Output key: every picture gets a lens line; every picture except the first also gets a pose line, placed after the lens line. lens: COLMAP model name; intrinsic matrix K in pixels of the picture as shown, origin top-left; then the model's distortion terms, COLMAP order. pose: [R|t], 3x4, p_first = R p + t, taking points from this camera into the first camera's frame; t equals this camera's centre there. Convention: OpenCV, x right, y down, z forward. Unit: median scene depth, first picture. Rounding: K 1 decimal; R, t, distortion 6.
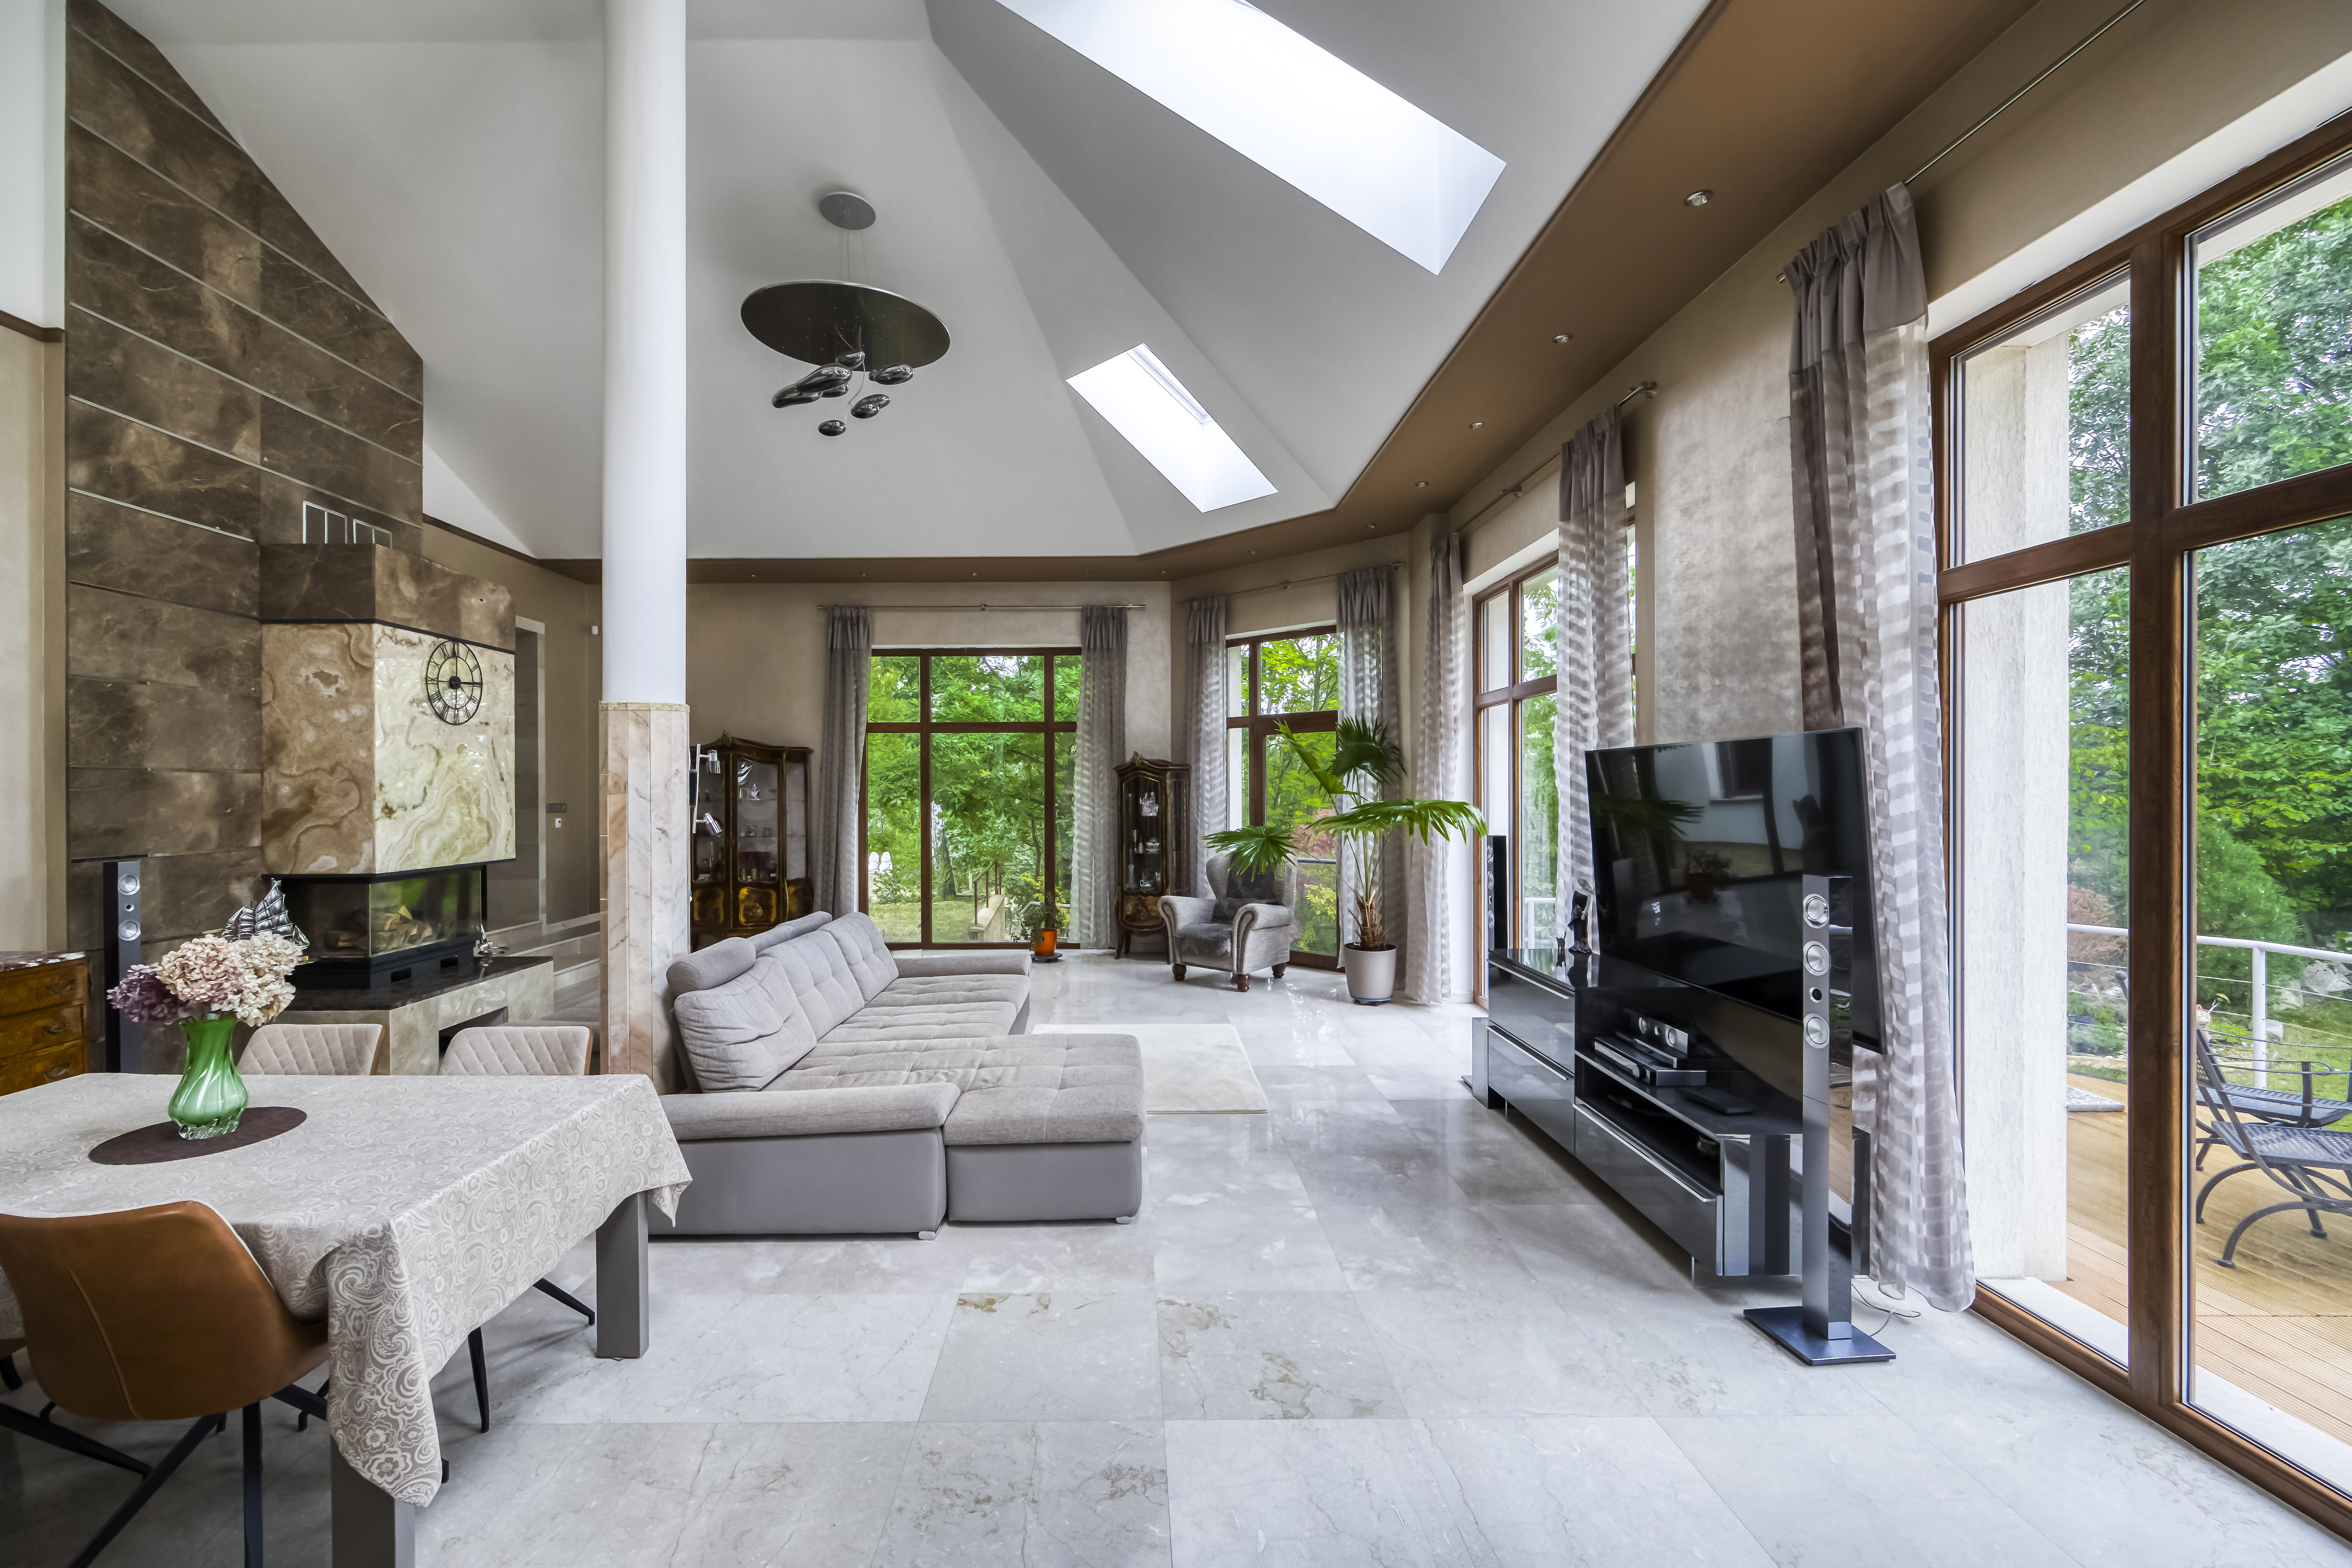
lens RADIAL K [[969.3, 0, 1120.1], [0, 969.3, 807.1], [0, 0, 1]] dist [-0.006327, 0.000869]
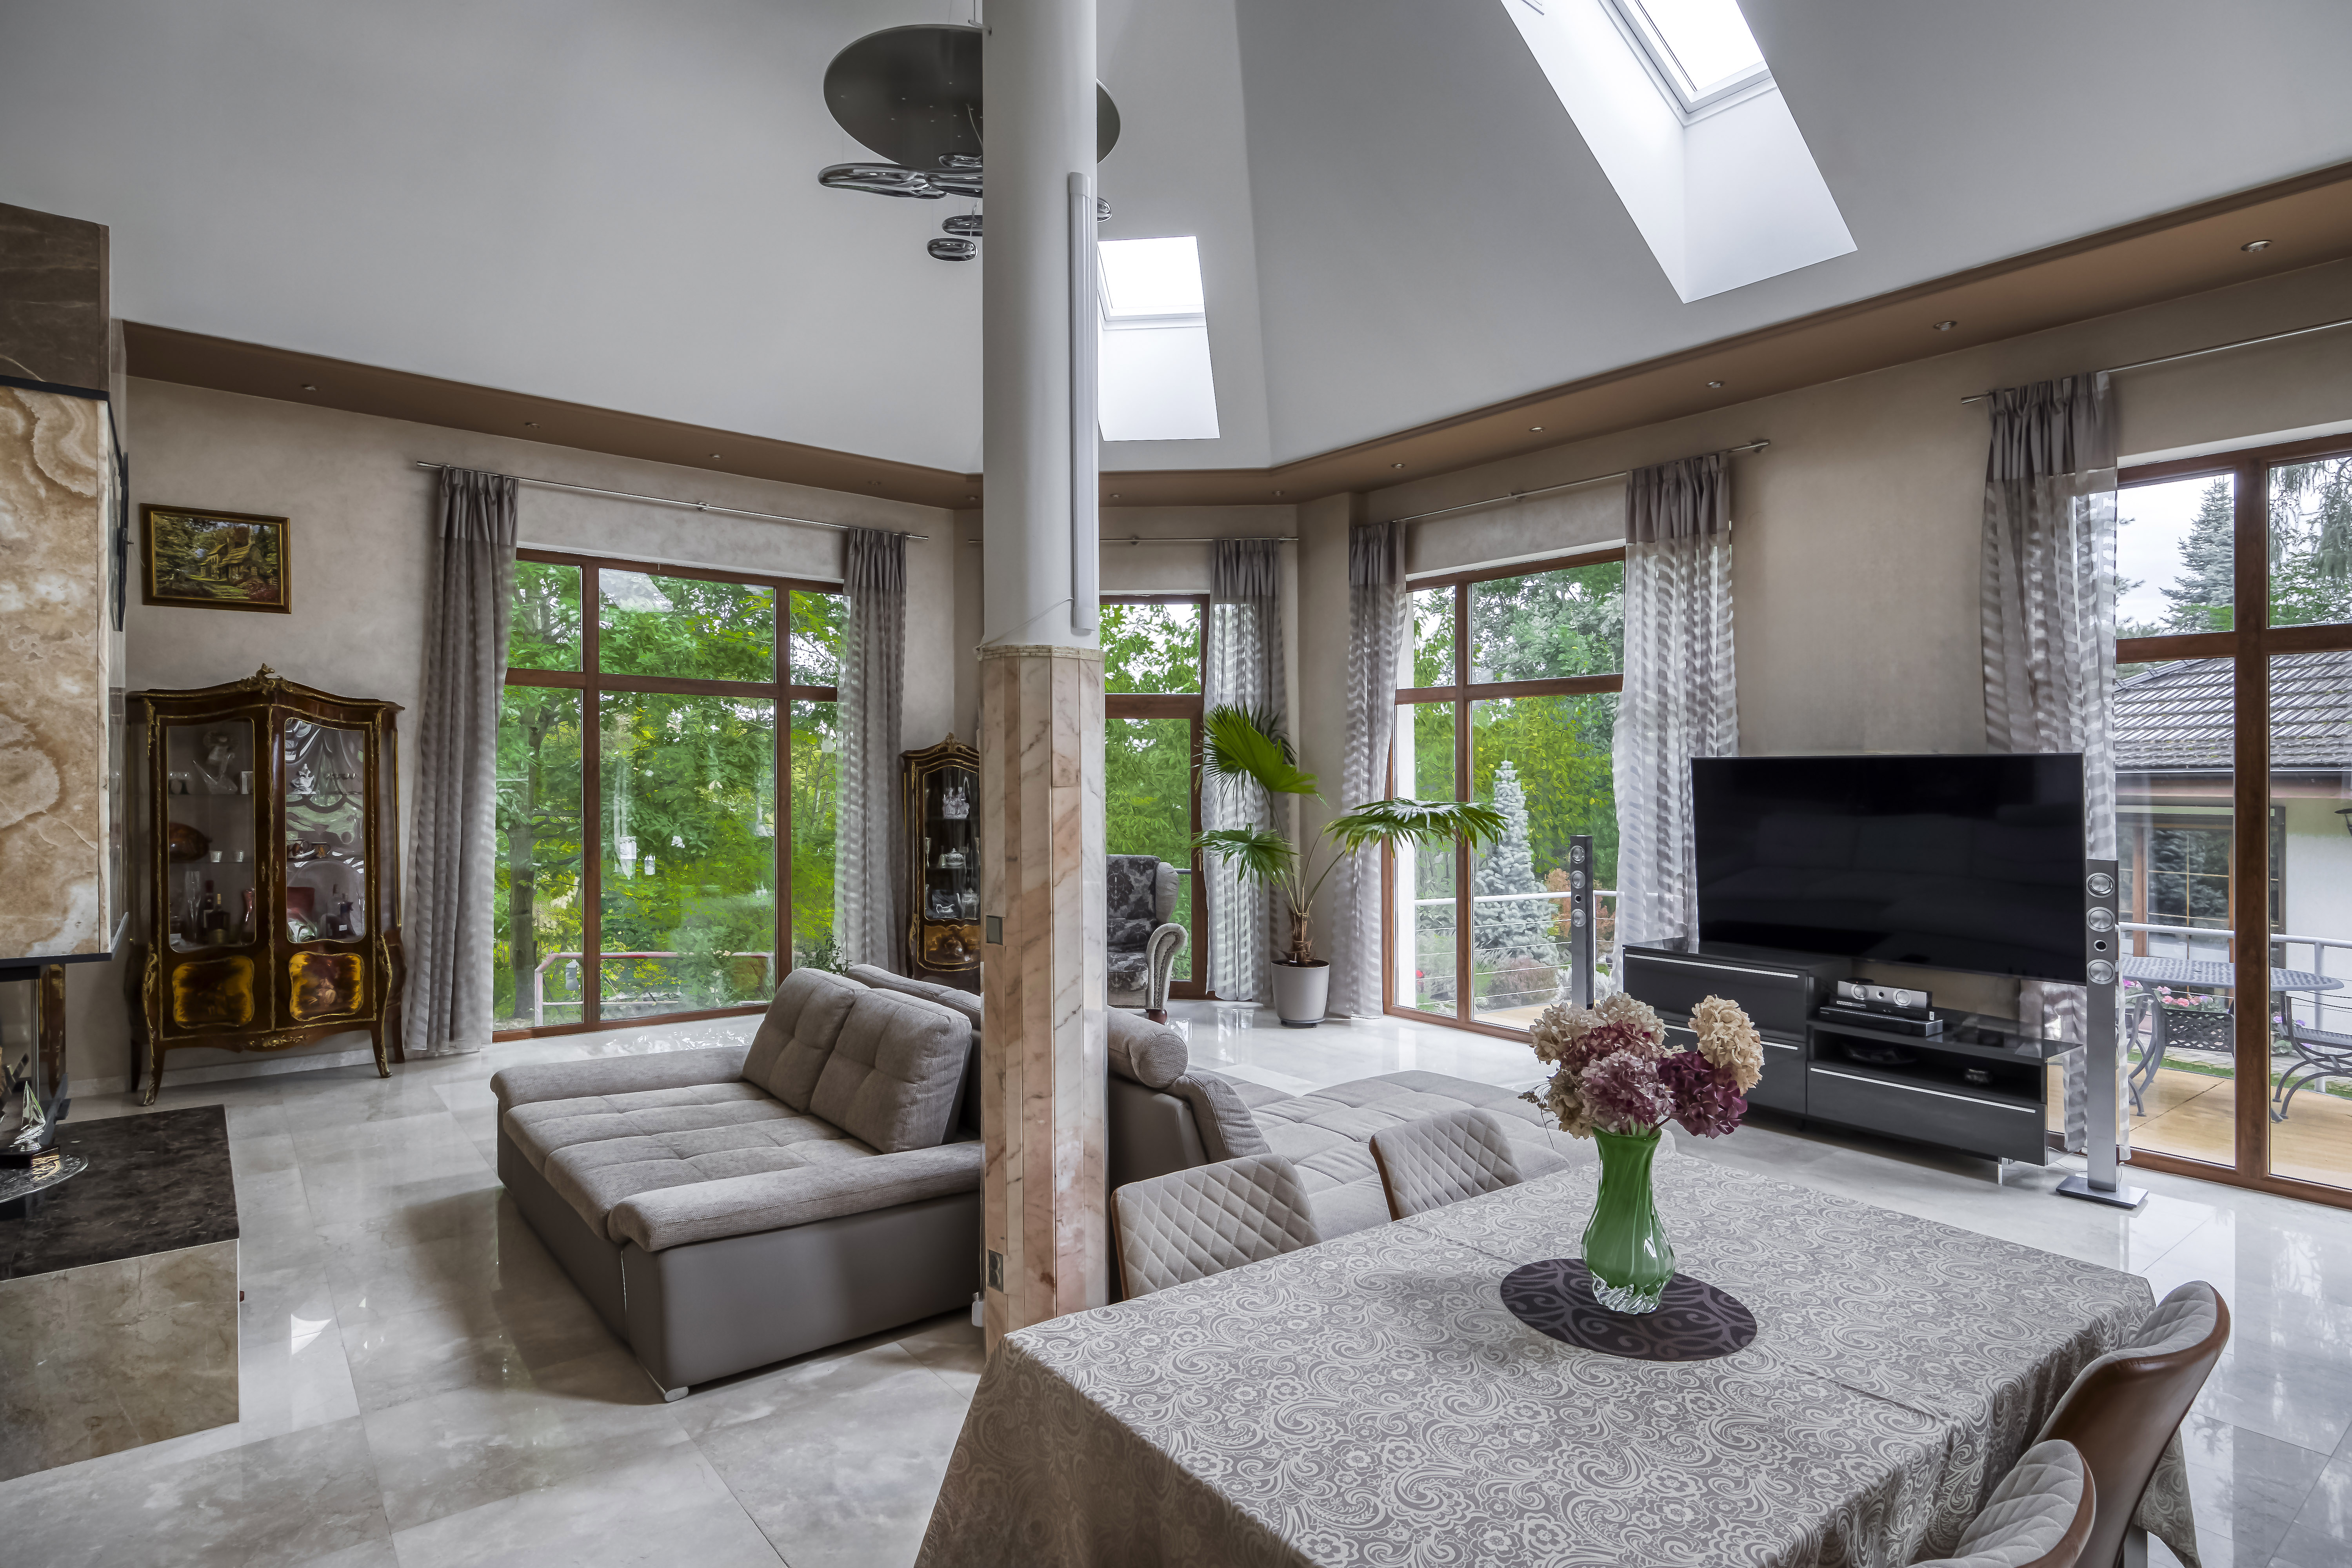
lens RADIAL K [[1253.0, 0, 1176.0], [0, 1253.0, 784.0], [0, 0, 1]] dist [0.005735, 0.000960]
pose [[0.778386, 0.012557, 0.627660, -0.759557], [-0.001746, 0.999839, -0.017837, -0.000761], [-0.627783, 0.012788, 0.778283, 0.227715]]
